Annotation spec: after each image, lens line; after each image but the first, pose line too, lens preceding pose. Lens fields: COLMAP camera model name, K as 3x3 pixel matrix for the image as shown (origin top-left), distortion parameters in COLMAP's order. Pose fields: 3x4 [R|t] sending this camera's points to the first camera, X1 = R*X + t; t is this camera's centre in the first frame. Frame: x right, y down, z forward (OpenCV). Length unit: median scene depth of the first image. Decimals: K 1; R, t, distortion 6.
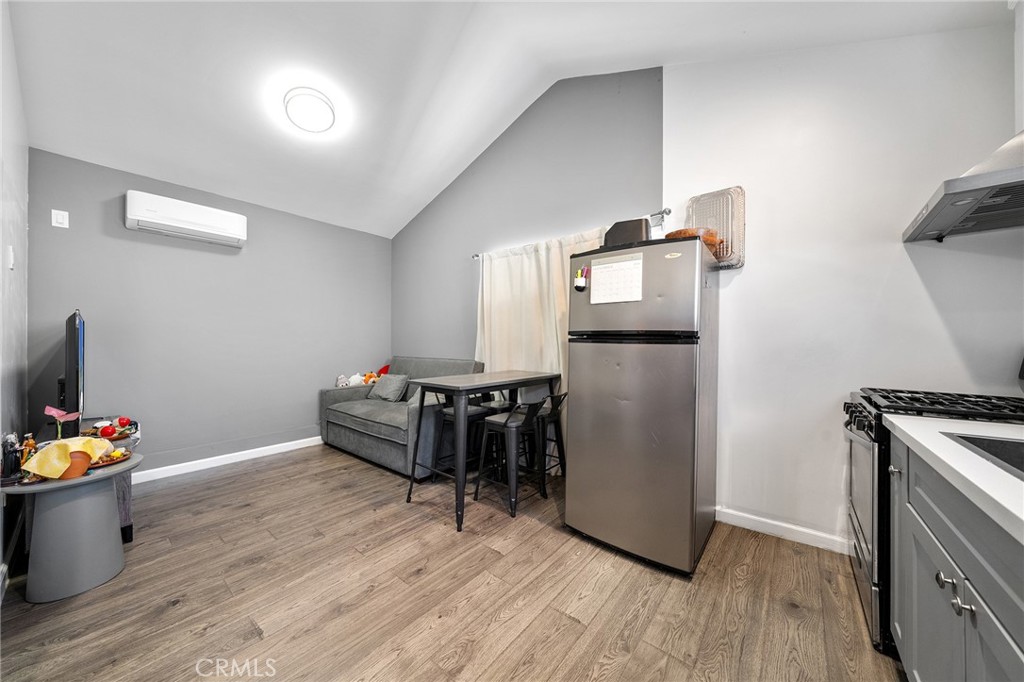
lens RADIAL K [[356.5, 0, 506.2], [0, 356.5, 342.6], [0, 0, 1]] dist [-0.004655, 0.000212]
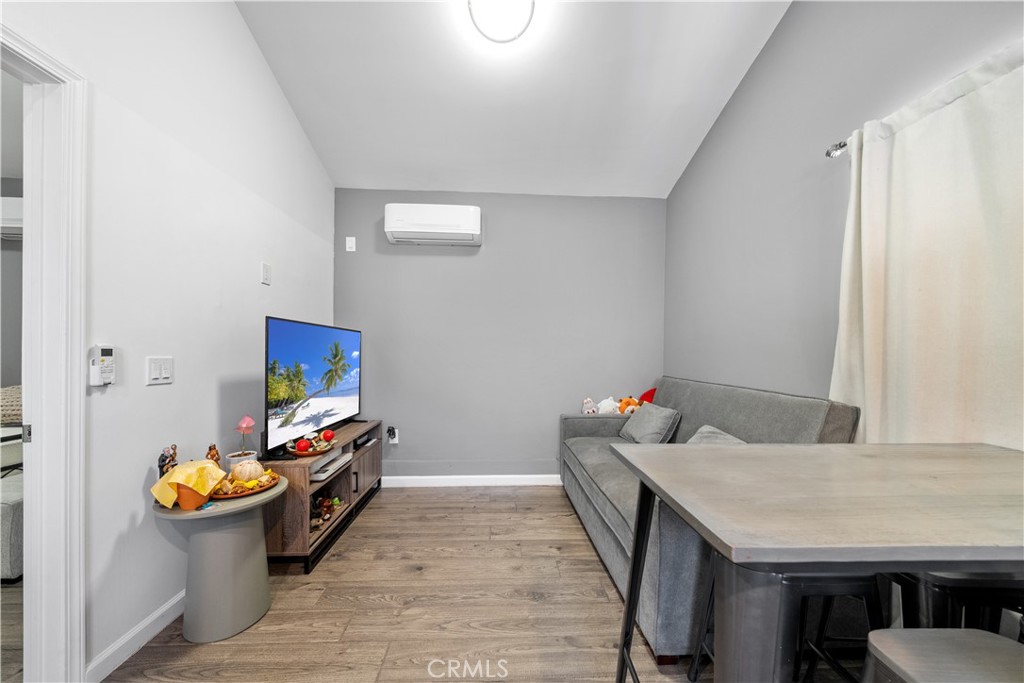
lens RADIAL K [[356.5, 0, 510.0], [0, 356.5, 356.5], [0, 0, 1]] dist [-0.004655, 0.000212]
pose [[0.679132, 0.016142, -0.733839, -0.044614], [-0.010965, 0.999870, 0.011846, -0.002090], [0.733934, 0.000002, 0.679220, 0.533266]]
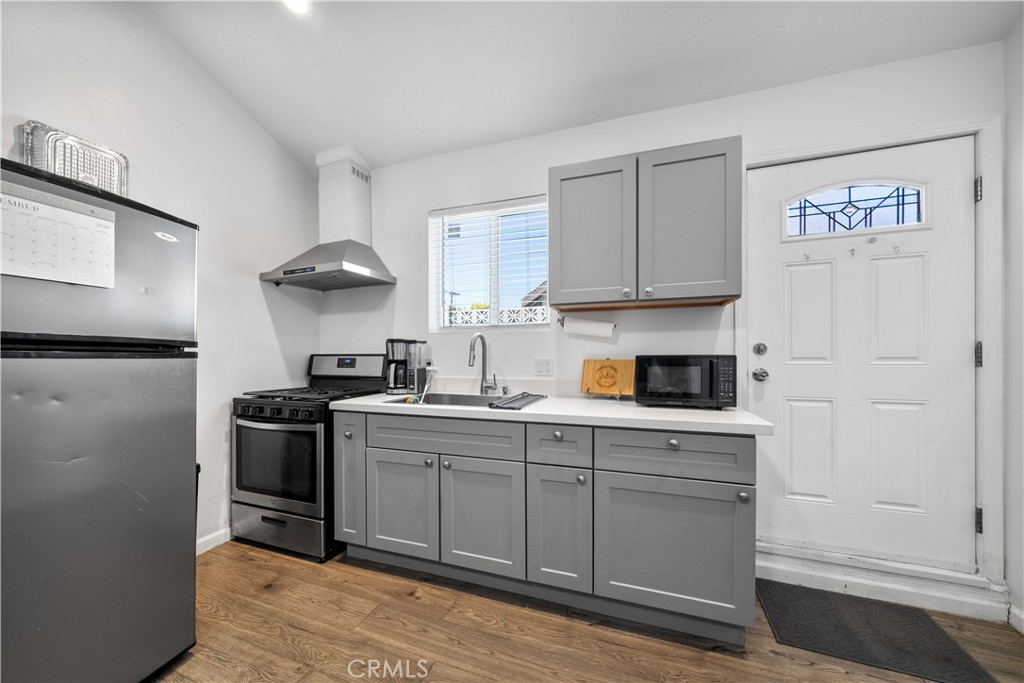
lens RADIAL K [[356.5, 0, 520.1], [0, 356.5, 357.0], [0, 0, 1]] dist [-0.004655, 0.000212]
pose [[-0.374594, -0.006162, 0.927168, -0.280340], [-0.001008, 0.999980, 0.006239, -0.001692], [-0.927188, 0.001402, -0.374593, 0.347742]]
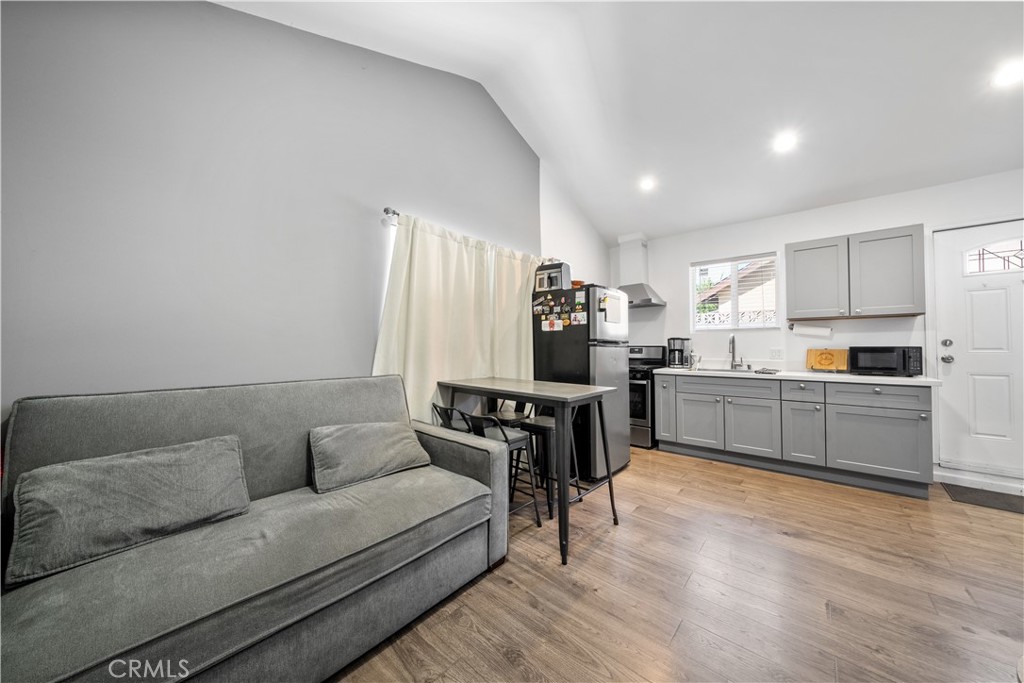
lens RADIAL K [[356.5, 0, 507.4], [0, 356.5, 340.5], [0, 0, 1]] dist [-0.004655, 0.000212]
pose [[0.014824, 0.014746, 0.999781, -0.877154], [-0.000242, 0.999891, -0.014744, -0.003878], [-0.999890, -0.000024, 0.014826, 0.950587]]
